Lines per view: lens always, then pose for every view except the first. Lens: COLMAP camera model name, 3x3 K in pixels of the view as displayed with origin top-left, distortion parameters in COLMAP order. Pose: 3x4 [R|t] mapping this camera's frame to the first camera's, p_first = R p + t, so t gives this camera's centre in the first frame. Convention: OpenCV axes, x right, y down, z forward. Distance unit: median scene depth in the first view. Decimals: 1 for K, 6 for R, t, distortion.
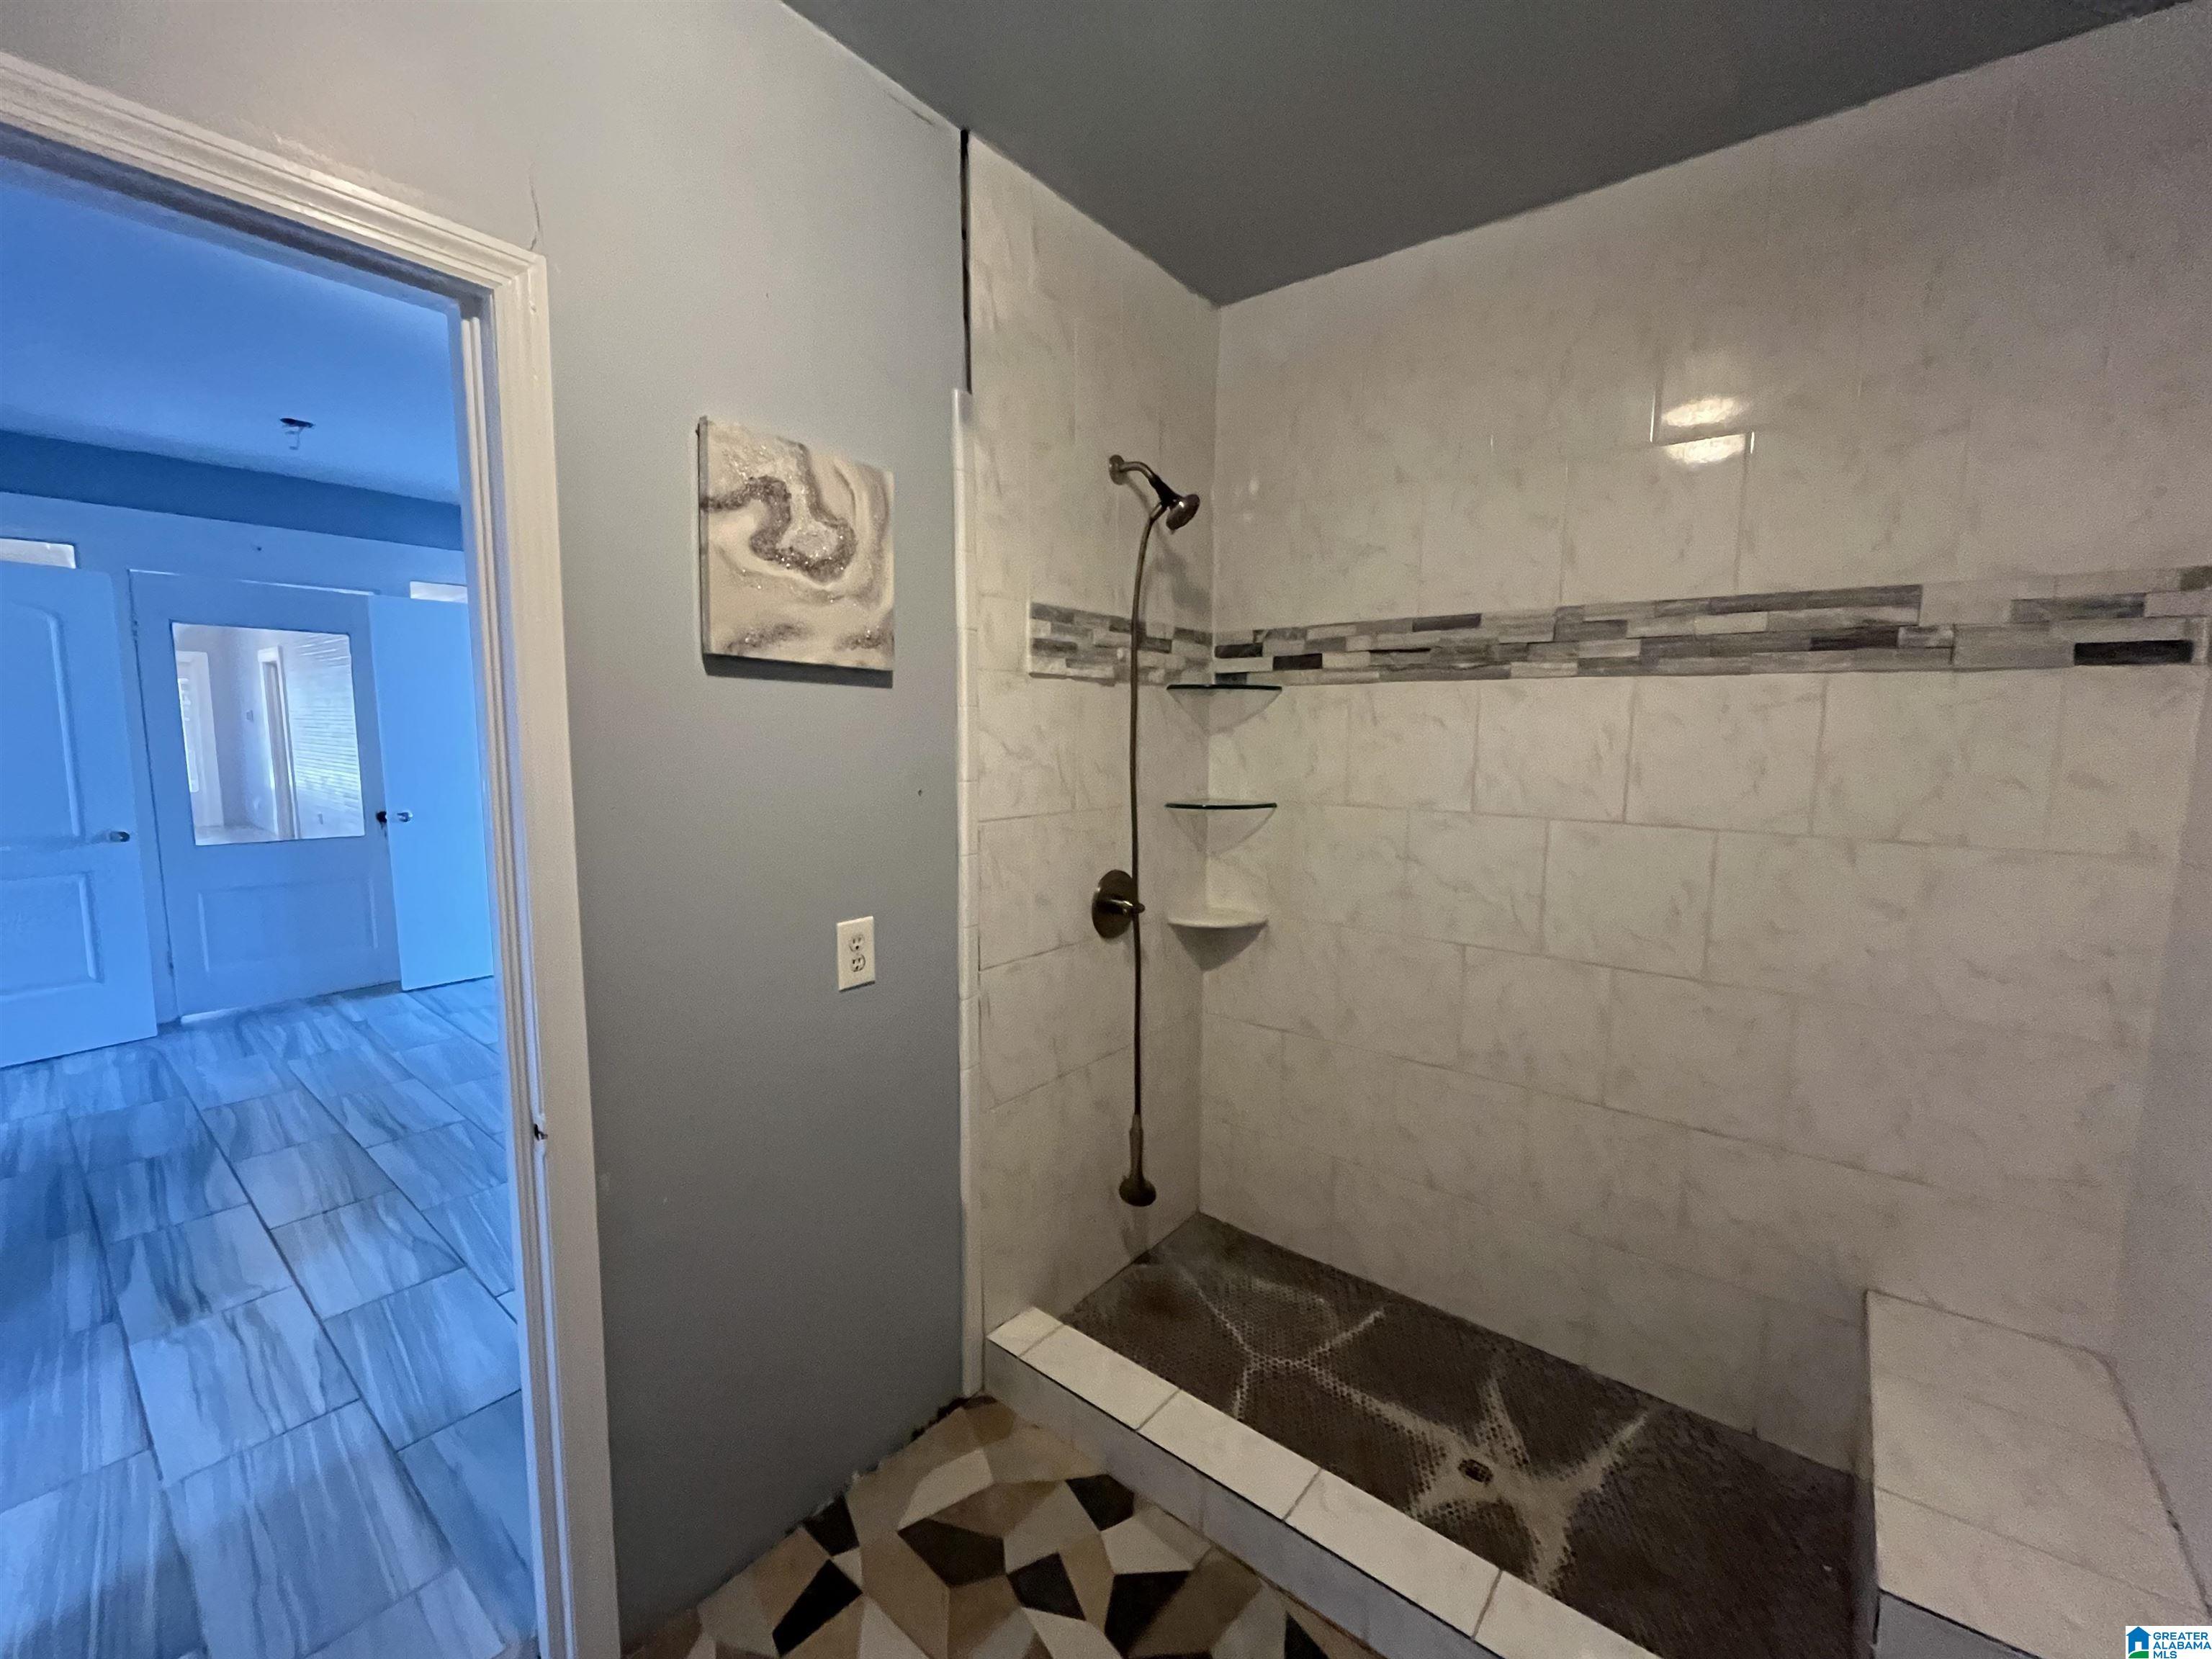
lens RADIAL K [[907.1, 0, 1093.5], [0, 907.1, 841.9], [0, 0, 1]] dist [-0.003201, 0.000090]
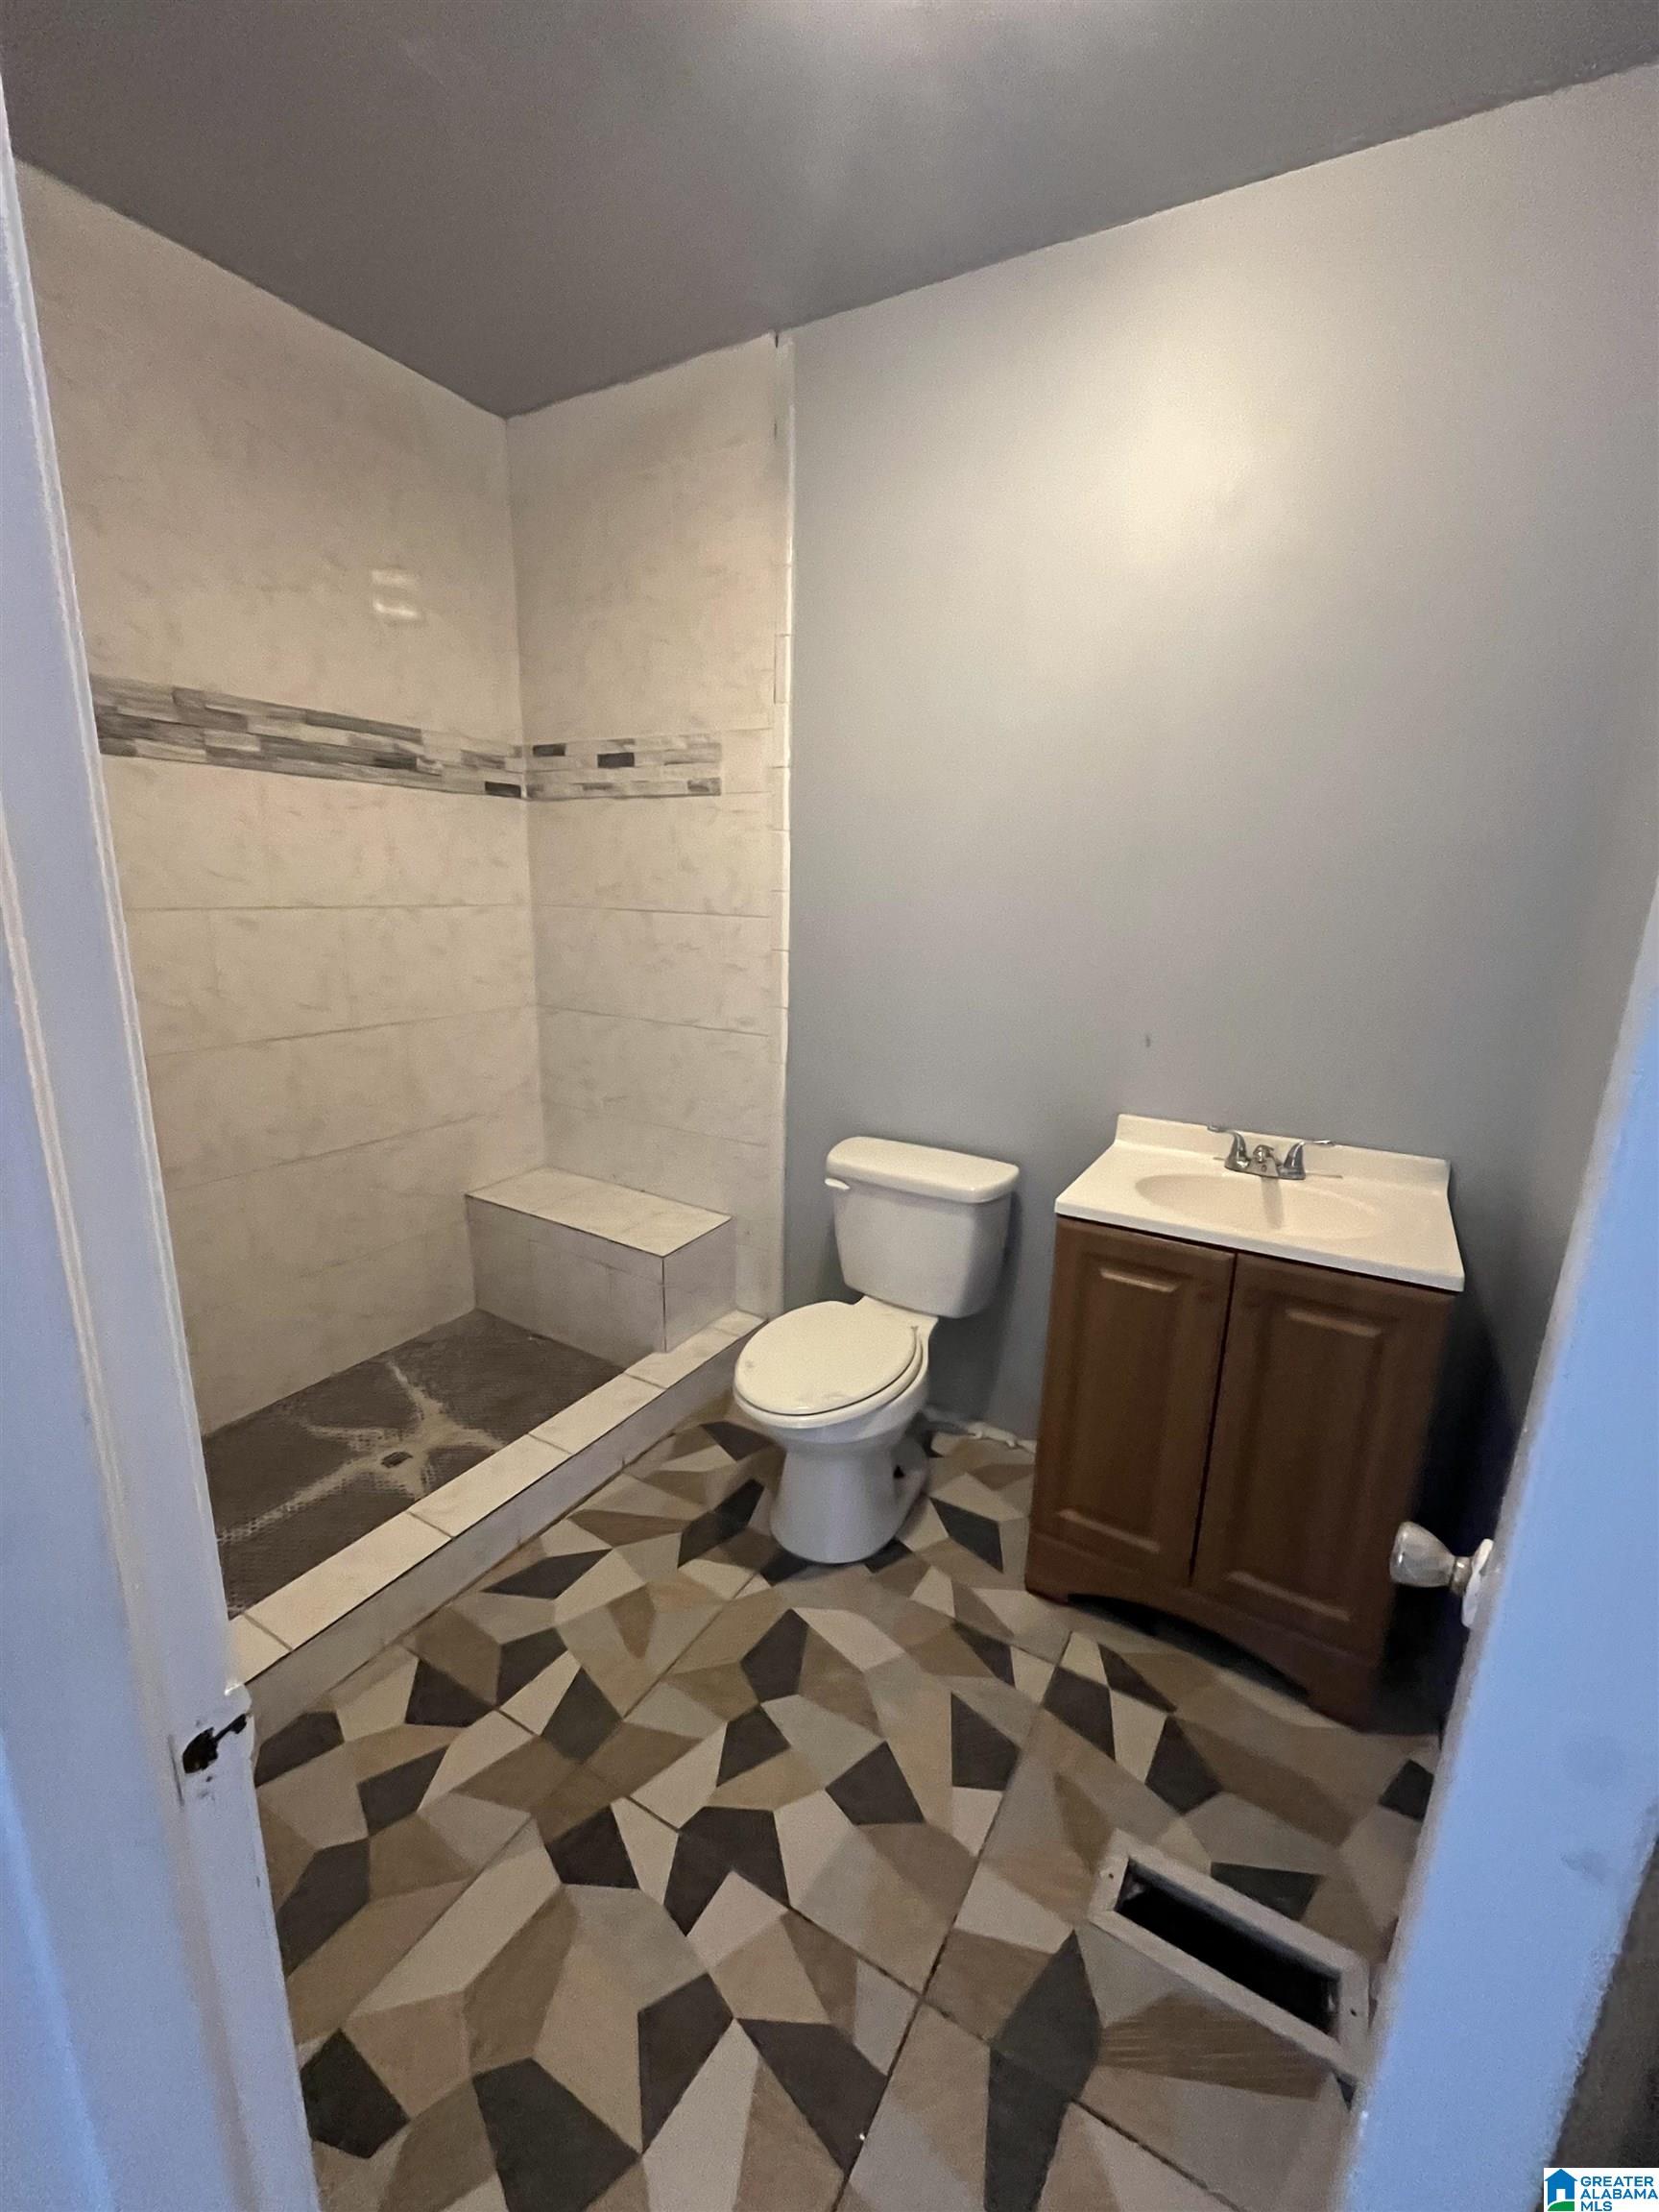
lens RADIAL K [[907.1, 0, 829.5], [0, 907.1, 1106.0], [0, 0, 1]] dist [-0.003201, 0.000090]
pose [[-0.151083, -0.259573, 0.953832, -0.688997], [0.093848, 0.956783, 0.275242, -0.030887], [-0.984056, 0.131100, -0.120194, 0.514885]]
